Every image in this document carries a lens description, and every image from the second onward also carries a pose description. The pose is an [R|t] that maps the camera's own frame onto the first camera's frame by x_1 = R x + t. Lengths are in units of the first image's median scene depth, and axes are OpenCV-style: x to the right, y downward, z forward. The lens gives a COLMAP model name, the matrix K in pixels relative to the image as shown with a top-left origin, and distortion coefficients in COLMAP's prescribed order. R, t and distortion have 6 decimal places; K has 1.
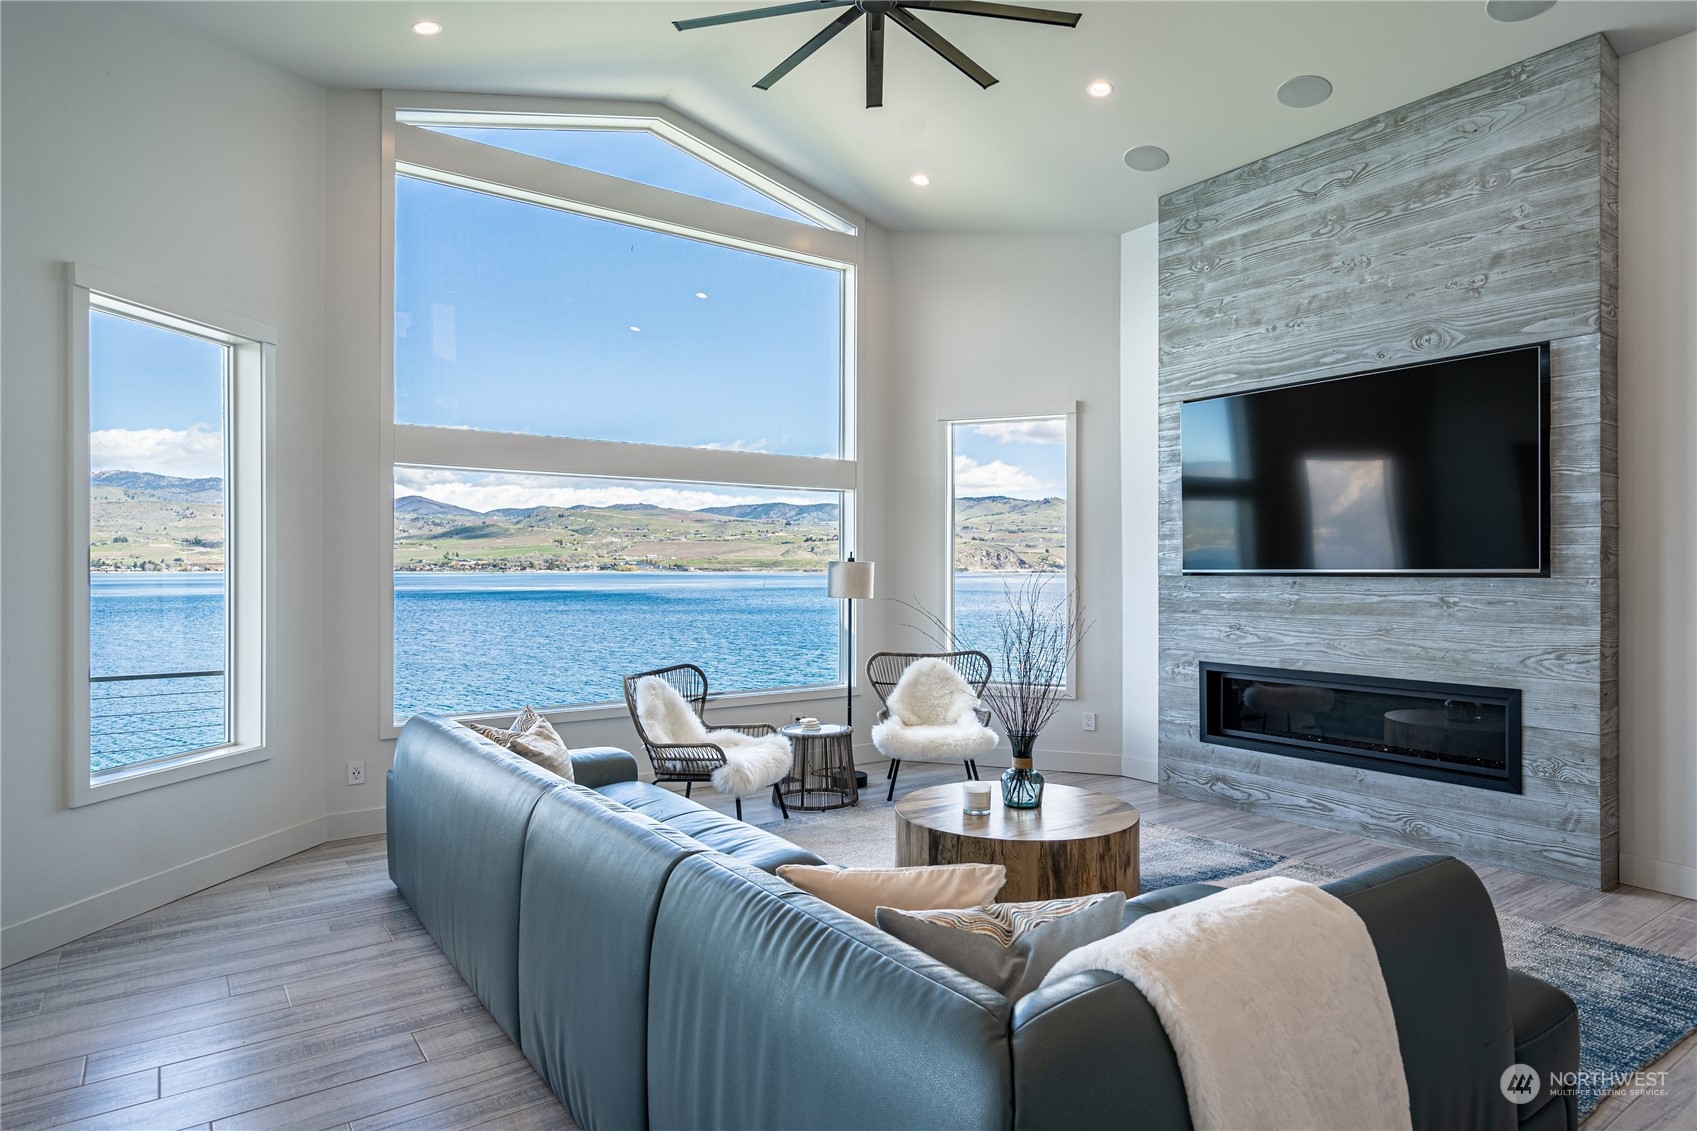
lens RADIAL K [[967.2, 0, 863.4], [0, 967.2, 565.9], [0, 0, 1]] dist [0.001925, 0.003188]
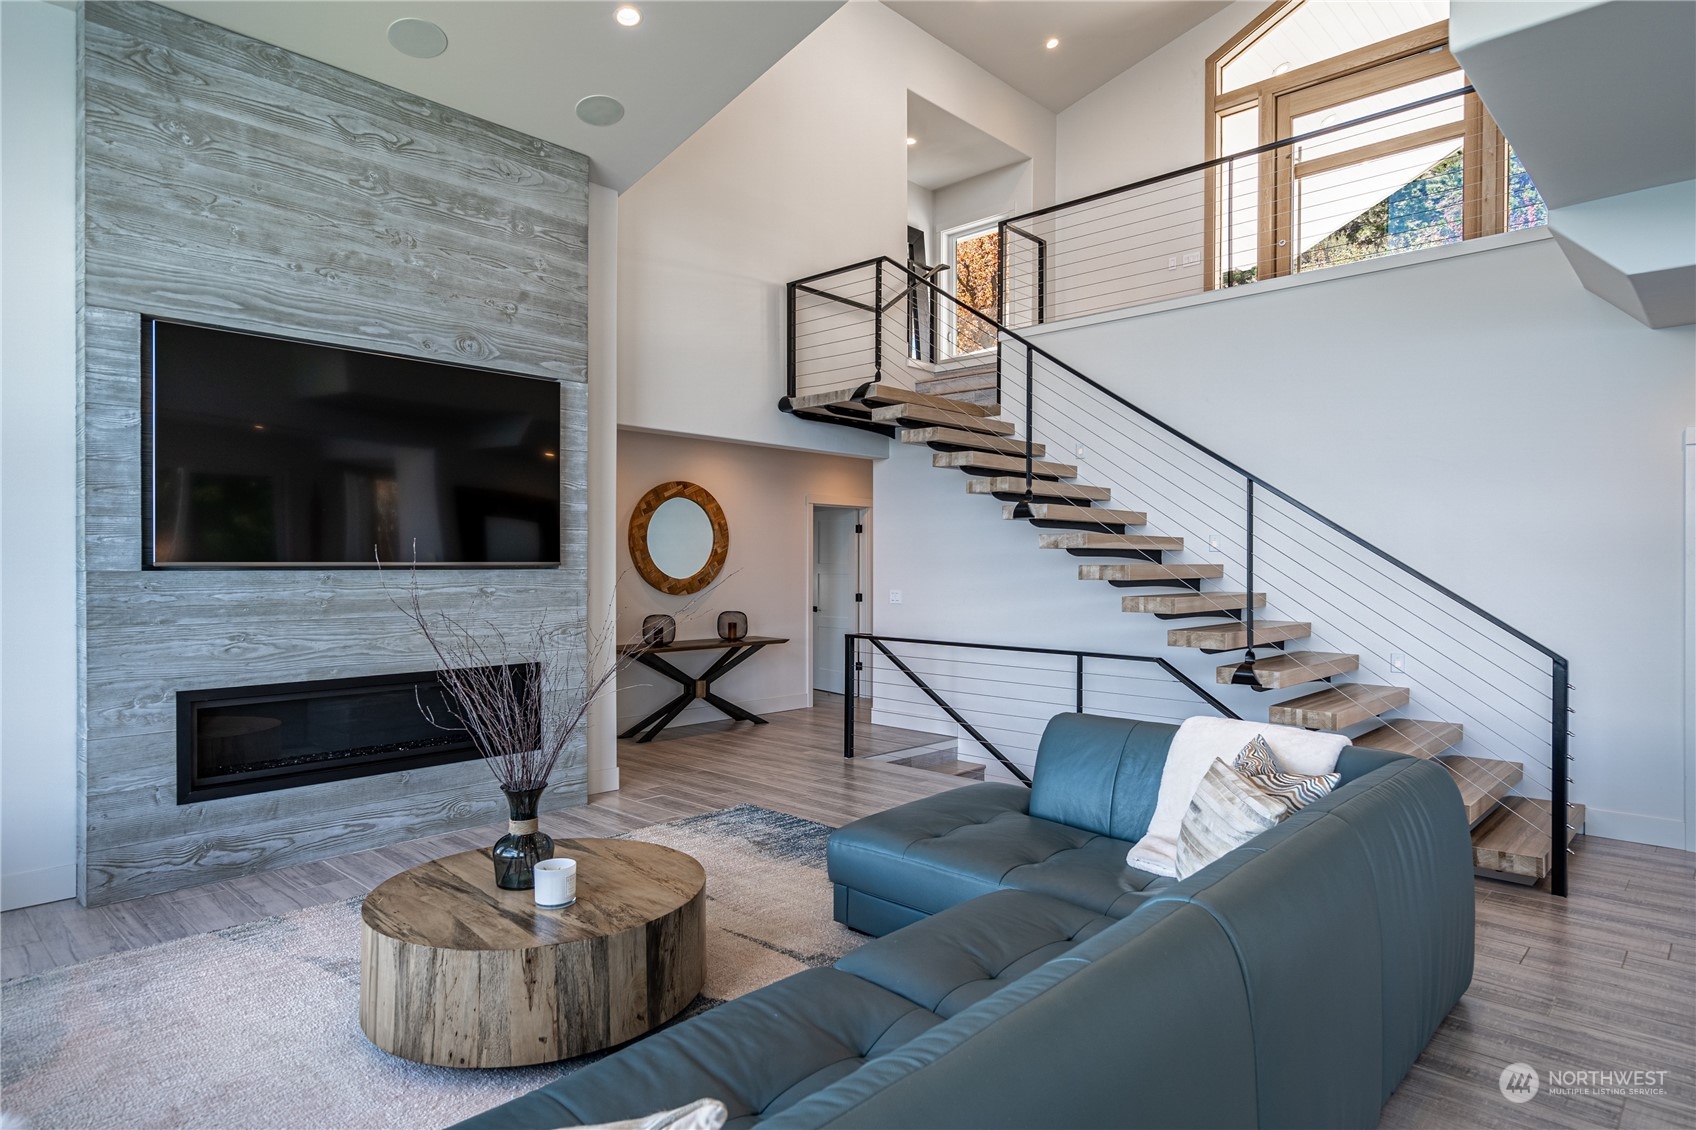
lens RADIAL K [[966.6, 0, 845.8], [0, 966.6, 563.6], [0, 0, 1]] dist [0.001925, 0.003188]
pose [[-0.191457, -0.003587, 0.981494, -0.481719], [-0.007689, 0.999968, 0.002154, -0.000376], [-0.981471, -0.007135, -0.191479, 0.719803]]
